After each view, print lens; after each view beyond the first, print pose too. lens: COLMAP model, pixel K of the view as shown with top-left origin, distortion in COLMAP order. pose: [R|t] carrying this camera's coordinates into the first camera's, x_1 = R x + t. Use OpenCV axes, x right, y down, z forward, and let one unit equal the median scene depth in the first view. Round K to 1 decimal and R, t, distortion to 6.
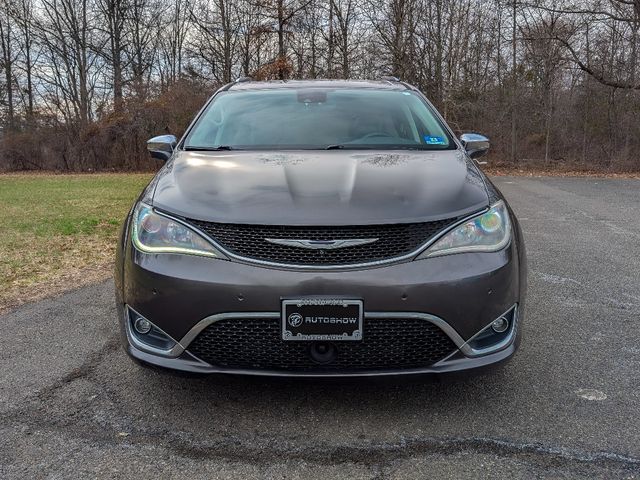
lens RADIAL K [[561.6, 0, 302.6], [0, 561.6, 236.1], [0, 0, 1]] dist [0.005059, -0.005777]
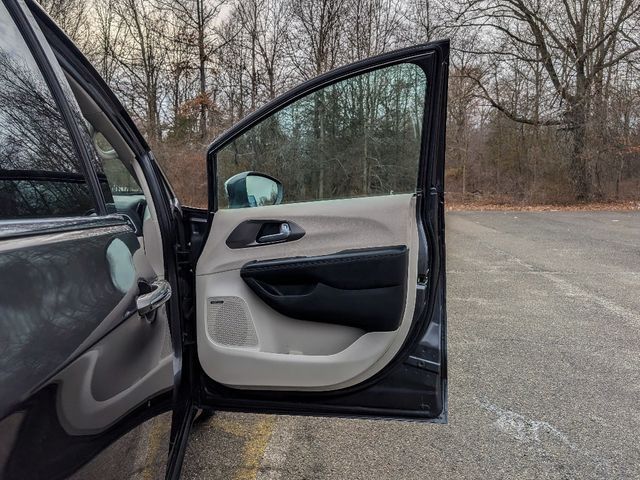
lens RADIAL K [[528.7, 0, 303.4], [0, 528.7, 233.2], [0, 0, 1]] dist [-0.005415, -0.002615]
pose [[0.993168, -0.020670, 0.114848, 0.025194], [0.027574, 0.997886, -0.058849, -0.011964], [-0.113389, 0.061614, 0.991638, 0.068756]]
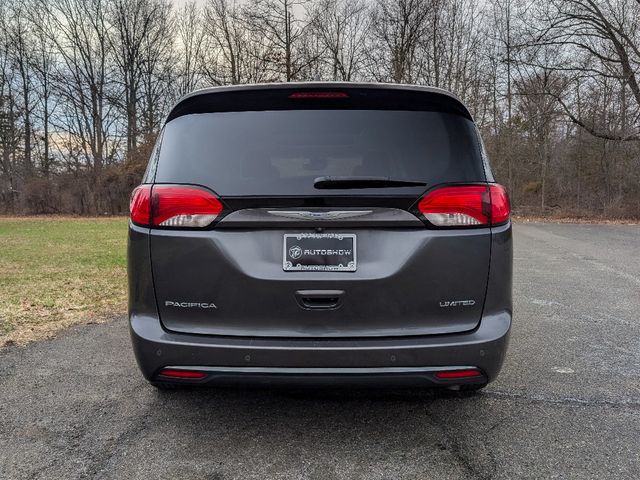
lens RADIAL K [[561.6, 0, 302.6], [0, 561.6, 236.1], [0, 0, 1]] dist [0.005059, -0.005777]
pose [[0.999984, 0.005603, -0.000062, -0.009492], [-0.005590, 0.996704, -0.080936, 0.004568], [-0.000392, 0.080936, 0.996719, -0.029278]]
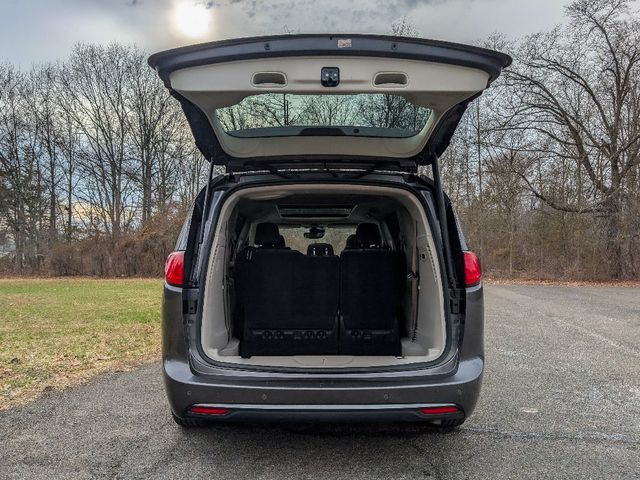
lens RADIAL K [[502.8, 0, 306.6], [0, 502.8, 271.5], [0, 0, 1]] dist [0.004961, 0.002680]
pose [[0.999826, 0.007924, 0.016870, -0.011104], [-0.005669, 0.991529, -0.129759, 0.005204], [-0.017756, 0.129641, 0.991402, -0.034137]]
